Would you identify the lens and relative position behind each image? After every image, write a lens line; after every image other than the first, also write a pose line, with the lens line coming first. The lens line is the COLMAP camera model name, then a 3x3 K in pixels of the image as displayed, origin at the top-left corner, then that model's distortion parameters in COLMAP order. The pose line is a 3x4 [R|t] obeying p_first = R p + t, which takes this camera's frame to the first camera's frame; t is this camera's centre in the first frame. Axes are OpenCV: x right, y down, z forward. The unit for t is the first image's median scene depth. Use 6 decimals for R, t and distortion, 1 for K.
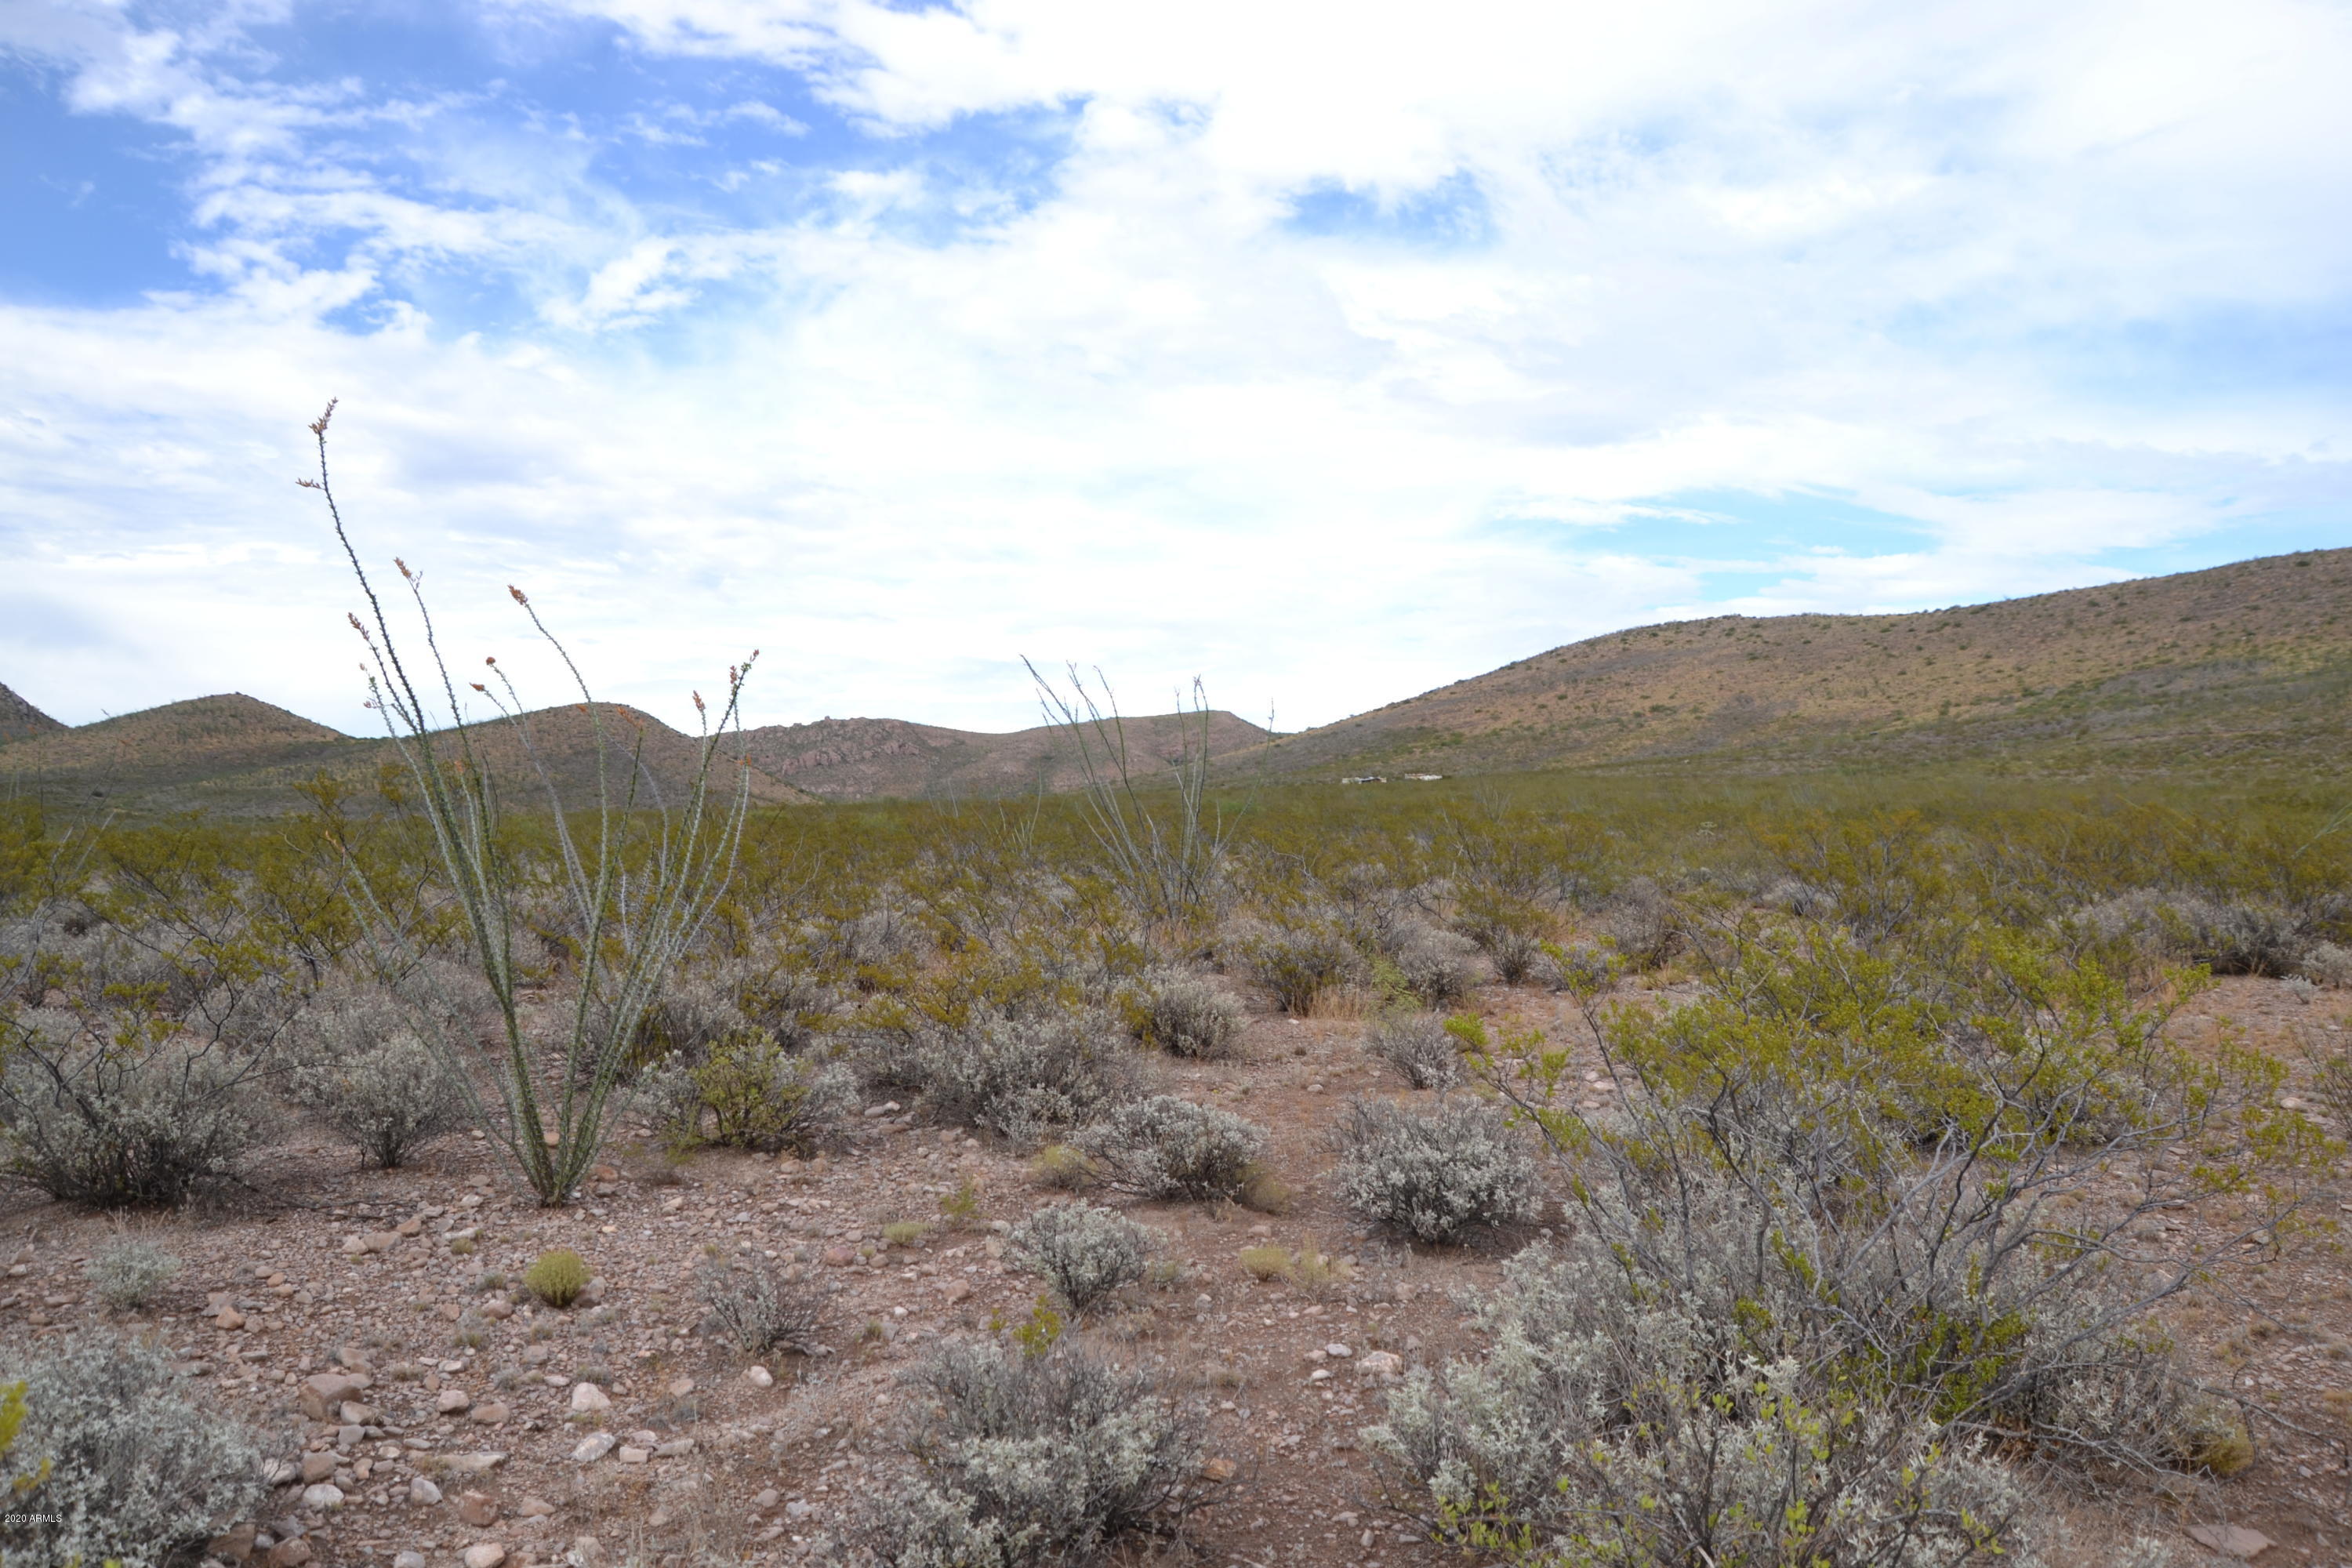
lens RADIAL K [[1891.7, 0, 1174.9], [0, 1891.7, 796.0], [0, 0, 1]] dist [-0.136492, 0.110475]
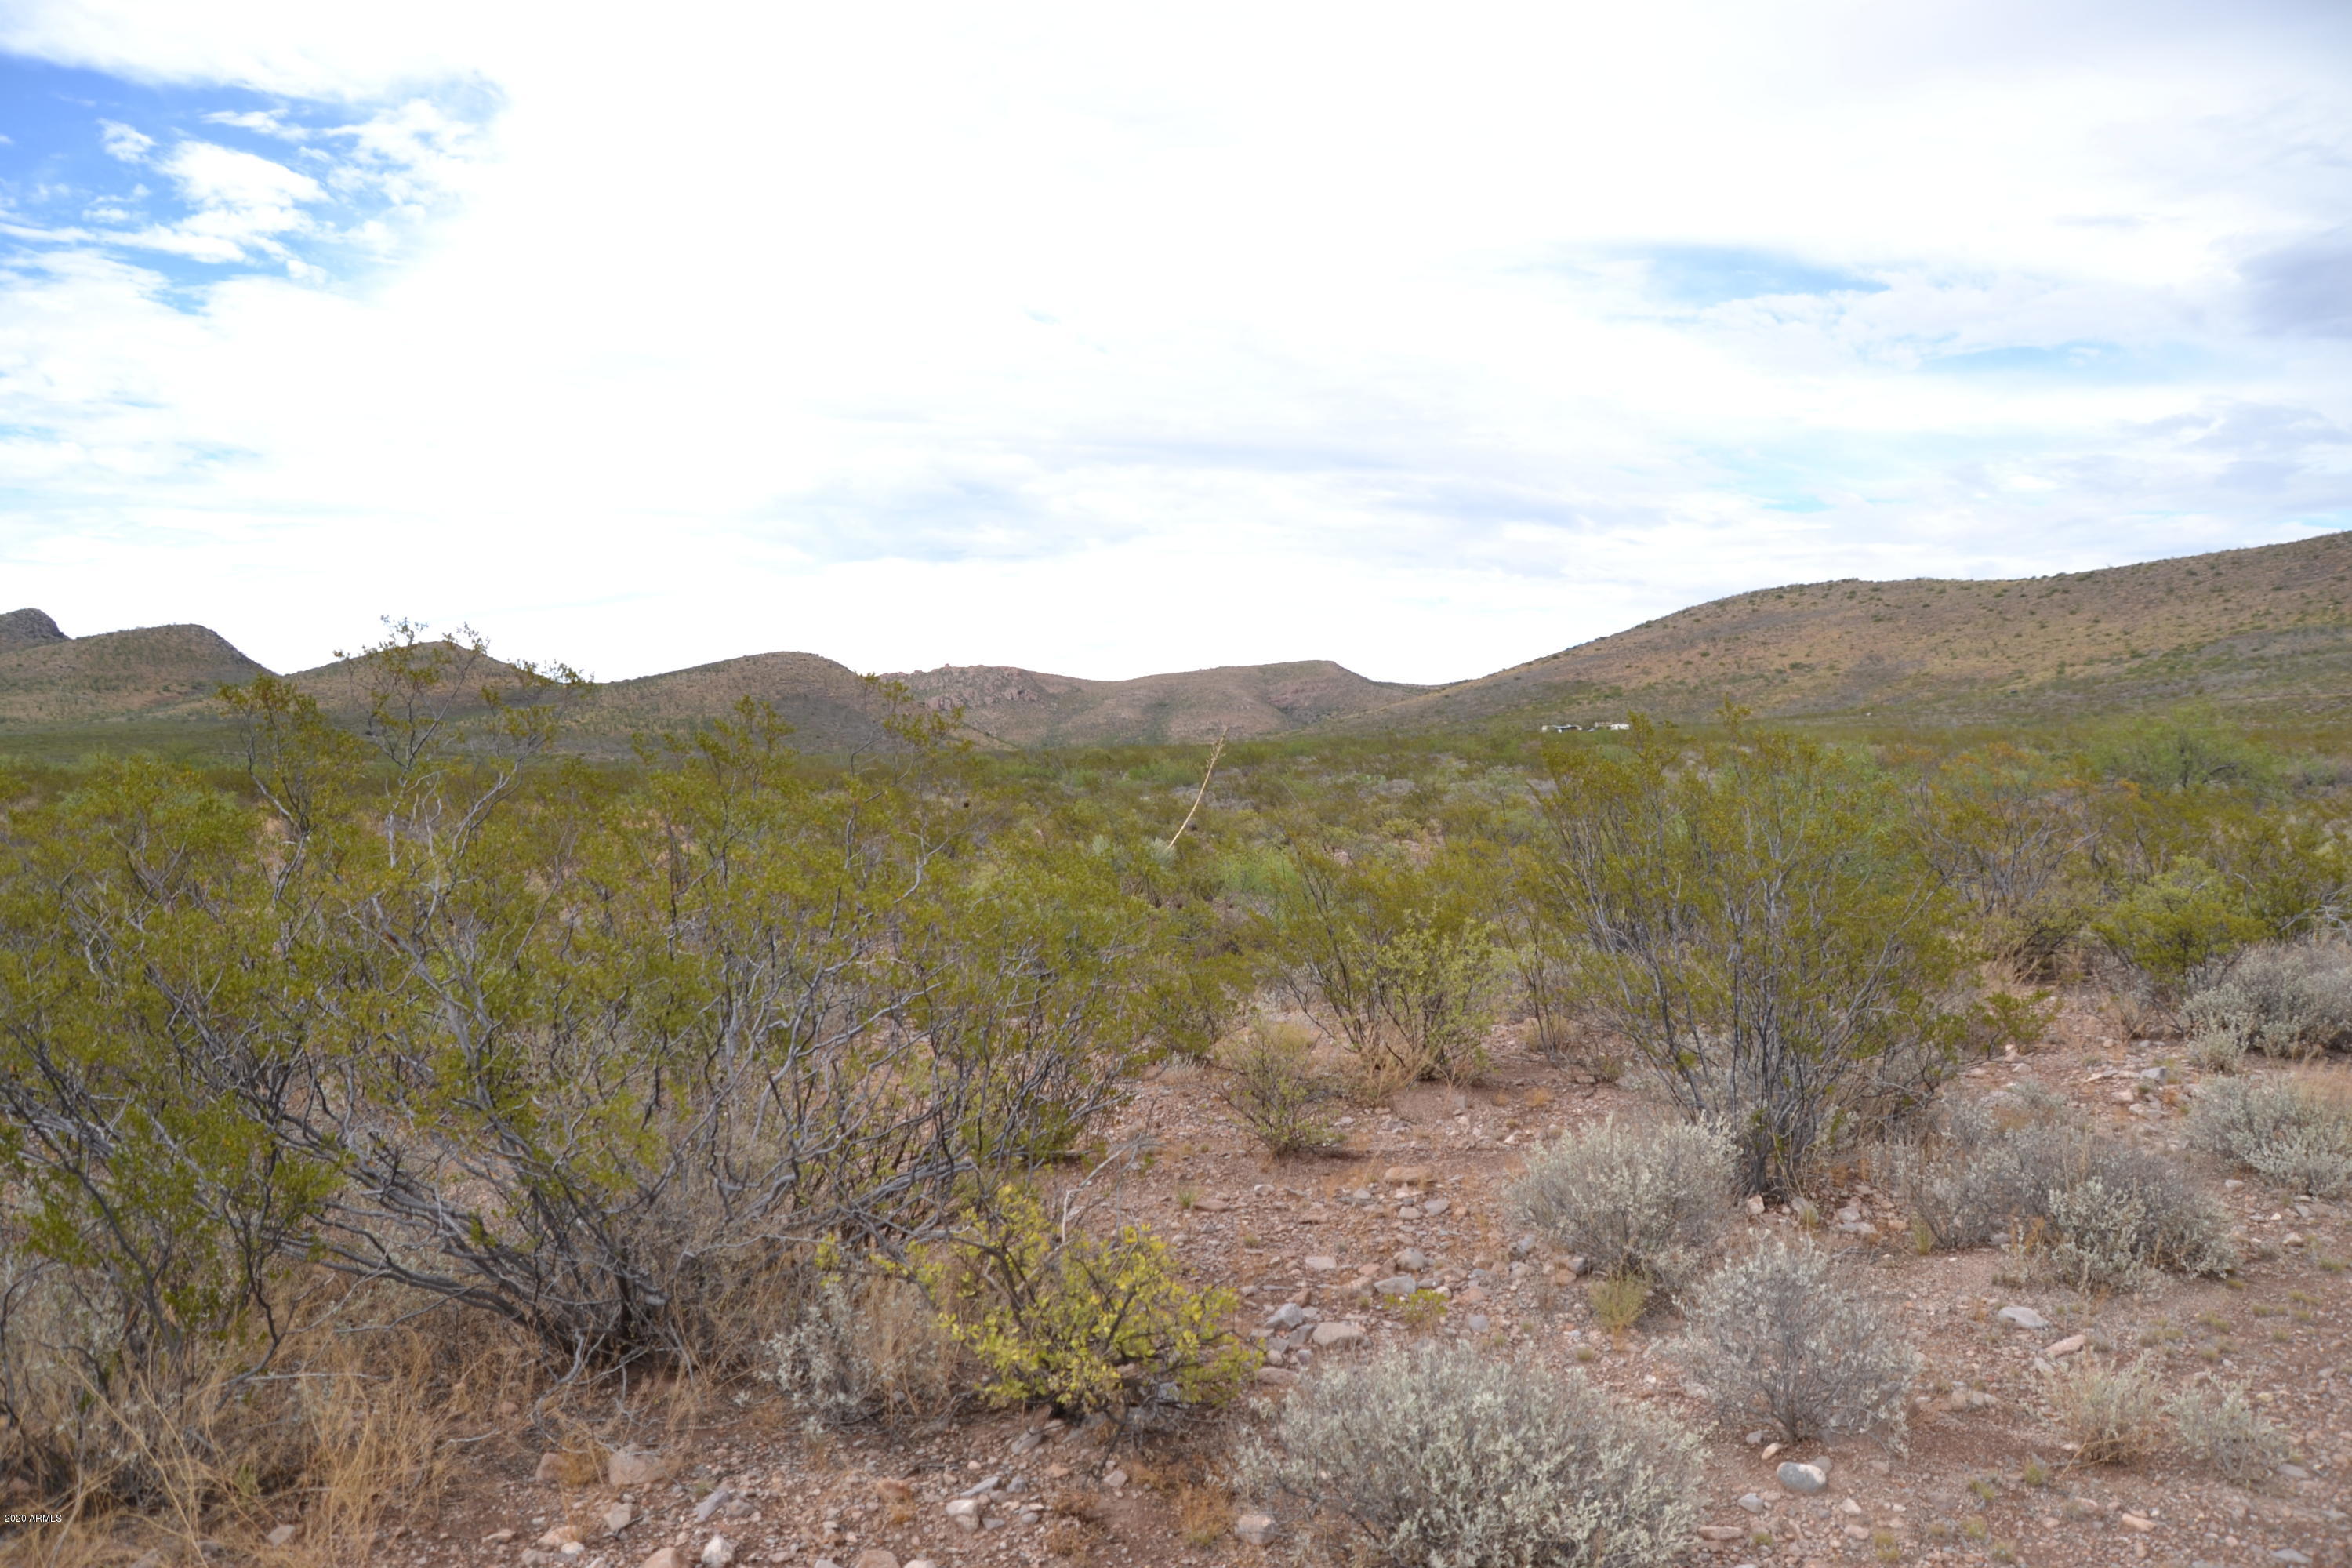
lens RADIAL K [[1891.7, 0, 1173.2], [0, 1891.7, 778.5], [0, 0, 1]] dist [-0.136492, 0.110475]
pose [[0.999479, 0.006882, -0.031519, -0.076696], [-0.006288, 0.999801, 0.018909, 0.001832], [0.031643, -0.018701, 0.999324, -0.120708]]
